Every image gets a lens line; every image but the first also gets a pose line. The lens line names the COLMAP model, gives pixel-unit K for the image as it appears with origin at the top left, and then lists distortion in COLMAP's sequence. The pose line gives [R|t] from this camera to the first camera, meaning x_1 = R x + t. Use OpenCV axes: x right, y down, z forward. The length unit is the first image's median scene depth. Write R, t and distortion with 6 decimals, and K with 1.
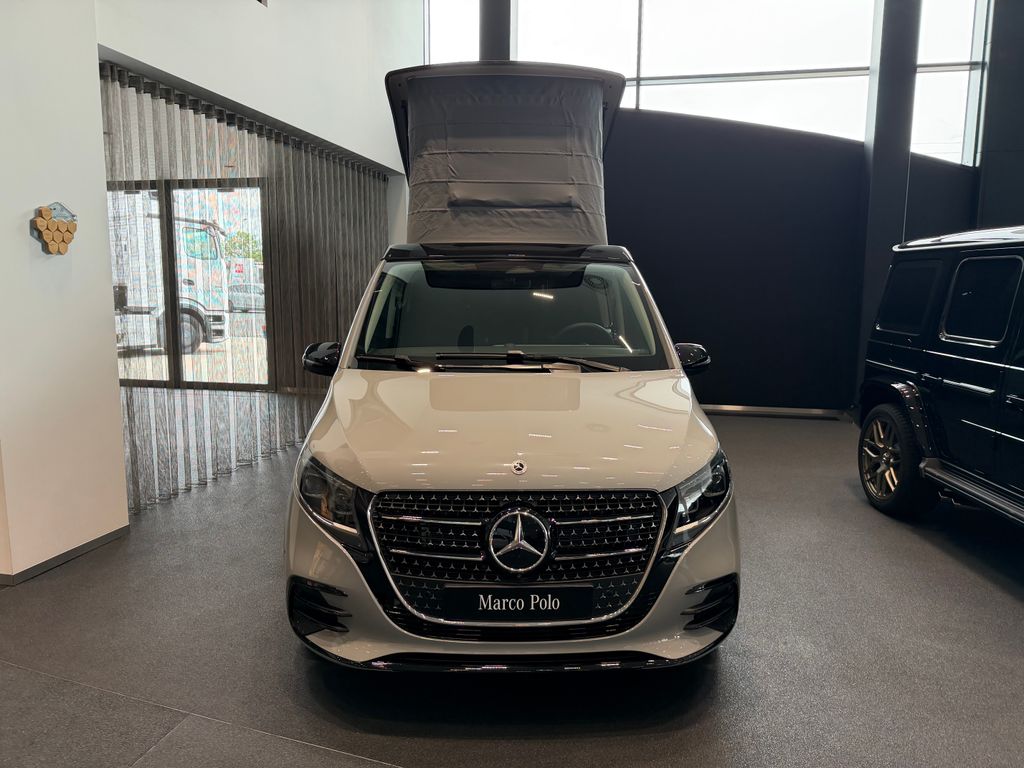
lens RADIAL K [[747.6, 0, 519.1], [0, 747.6, 387.7], [0, 0, 1]] dist [-0.002745, -0.006982]
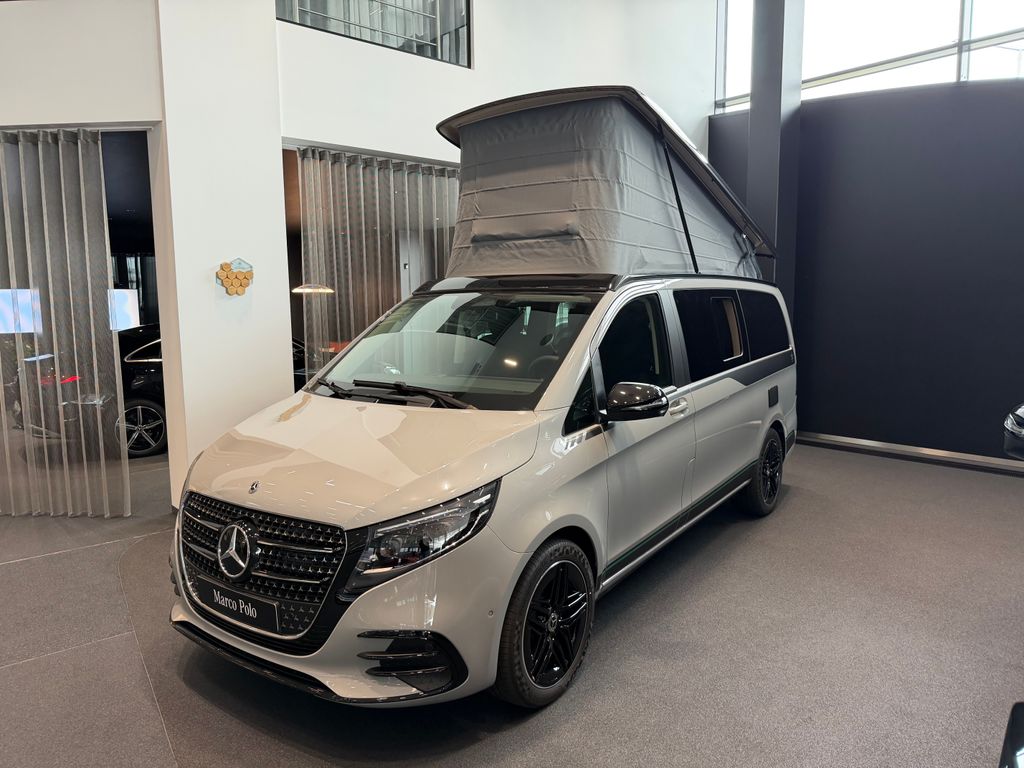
lens RADIAL K [[747.6, 0, 519.1], [0, 747.6, 387.7], [0, 0, 1]] dist [-0.002745, -0.006982]
pose [[0.797669, 0.054350, -0.600641, 0.609422], [-0.063146, 0.997984, 0.006444, -0.047486], [0.599780, 0.032787, 0.799493, 0.198409]]
